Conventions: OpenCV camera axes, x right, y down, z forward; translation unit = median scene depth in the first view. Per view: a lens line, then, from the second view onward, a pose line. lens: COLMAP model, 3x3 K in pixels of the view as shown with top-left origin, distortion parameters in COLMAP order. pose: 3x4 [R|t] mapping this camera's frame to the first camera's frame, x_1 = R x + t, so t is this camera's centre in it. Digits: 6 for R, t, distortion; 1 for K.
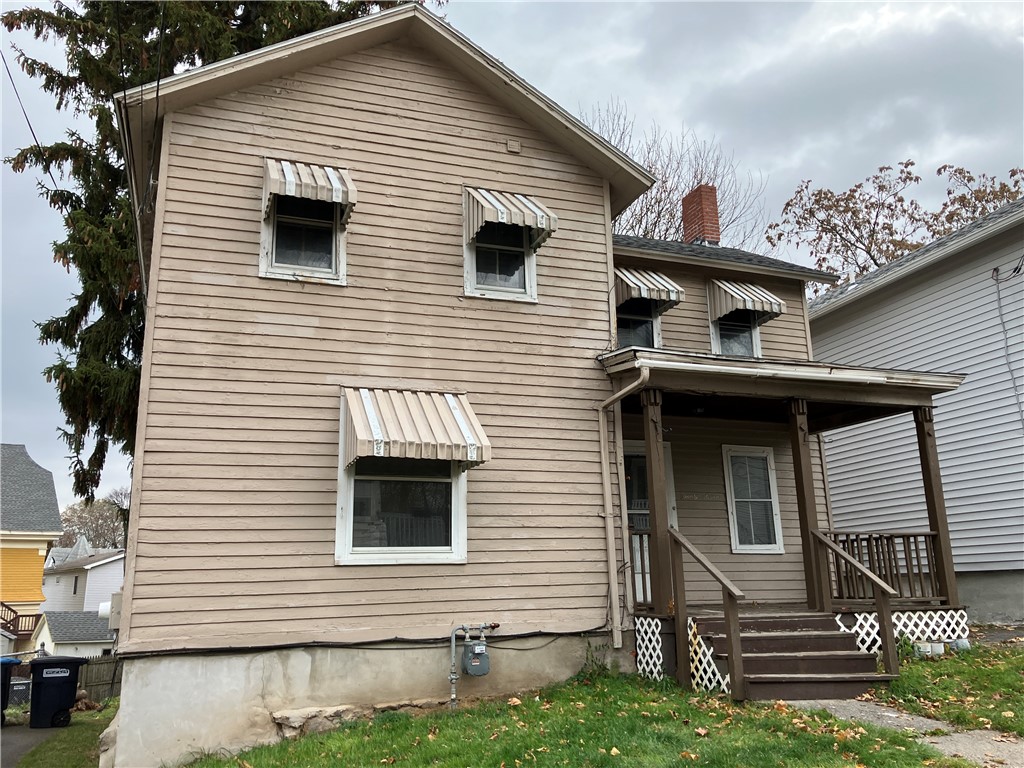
lens RADIAL K [[828.7, 0, 510.9], [0, 828.7, 385.8], [0, 0, 1]] dist [0.040769, -0.022616]
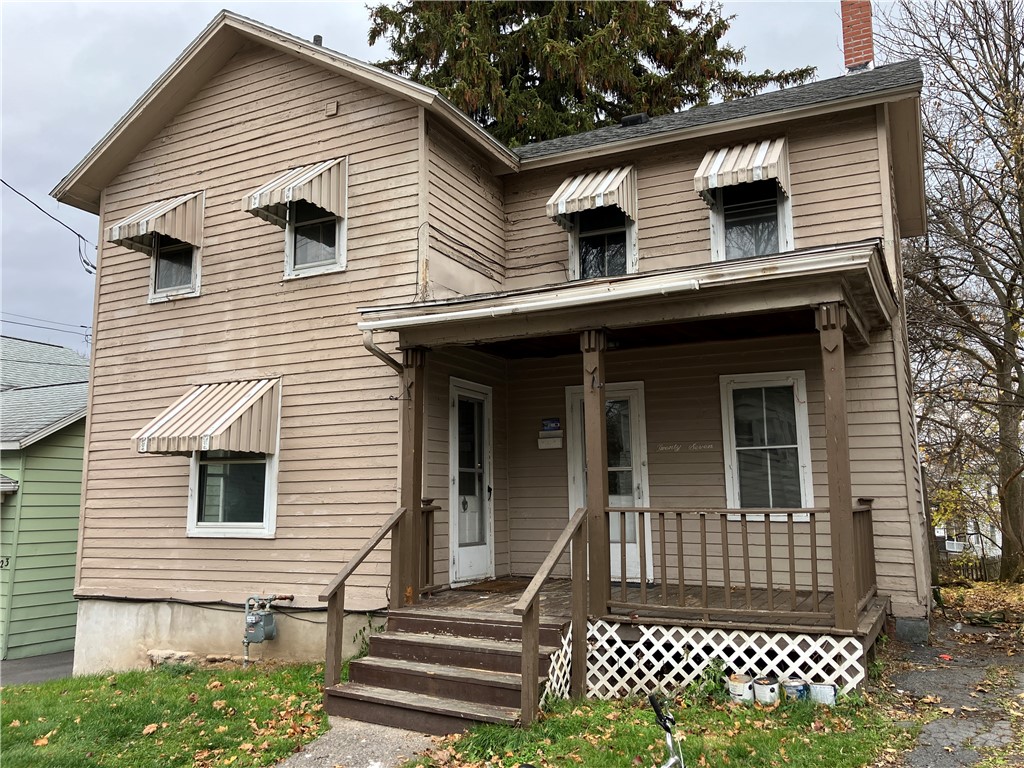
lens RADIAL K [[828.7, 0, 510.3], [0, 828.7, 384.5], [0, 0, 1]] dist [0.040769, -0.022616]
pose [[0.688777, -0.085855, -0.719872, 0.924614], [0.163688, 0.985739, 0.039054, 0.026197], [0.706253, -0.144734, 0.693007, 0.489371]]
